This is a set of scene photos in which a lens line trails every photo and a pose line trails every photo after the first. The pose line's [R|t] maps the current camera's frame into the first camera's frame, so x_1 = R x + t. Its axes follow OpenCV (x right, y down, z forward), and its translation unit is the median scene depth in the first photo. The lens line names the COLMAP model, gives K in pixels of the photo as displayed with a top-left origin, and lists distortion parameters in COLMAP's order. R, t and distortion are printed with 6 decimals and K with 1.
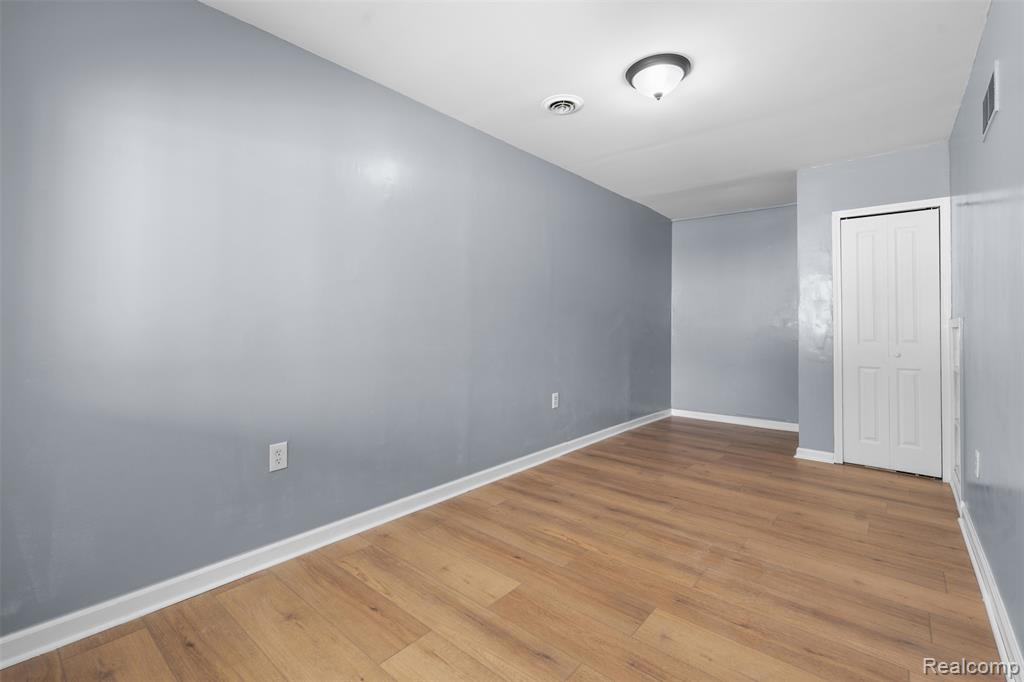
lens RADIAL K [[448.4, 0, 512.0], [0, 448.4, 341.0], [0, 0, 1]] dist [0.001138, 0.000225]
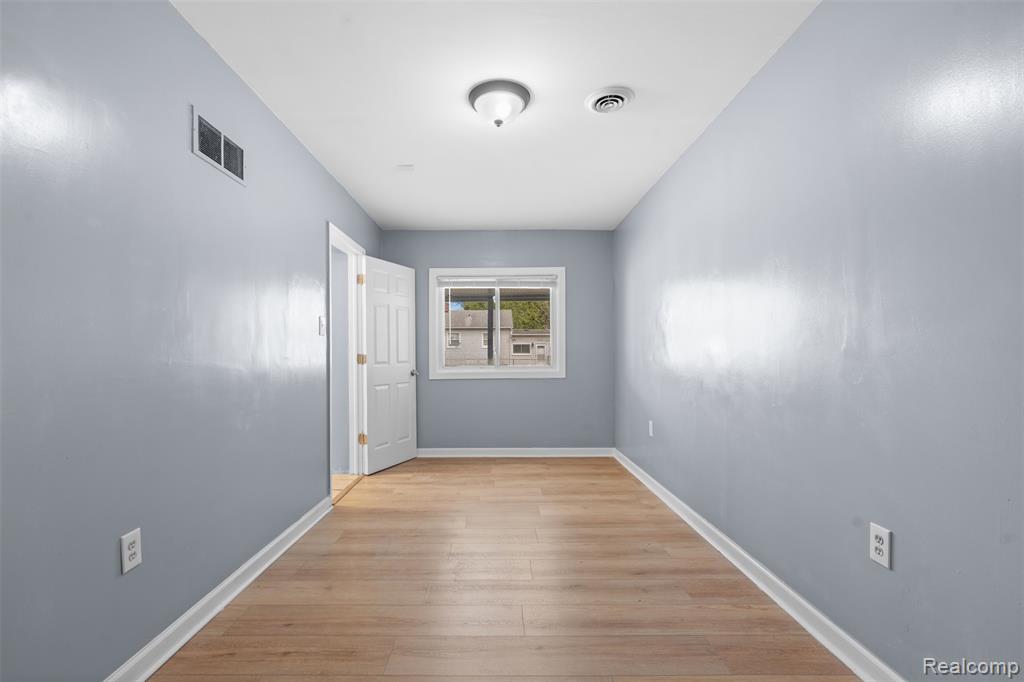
lens RADIAL K [[448.4, 0, 512.0], [0, 448.4, 341.0], [0, 0, 1]] dist [0.001138, 0.000225]
pose [[-0.735438, -0.026792, -0.677062, 0.934831], [-0.031661, 0.999485, -0.005160, -0.054987], [0.676852, 0.017642, -0.735908, 1.634067]]
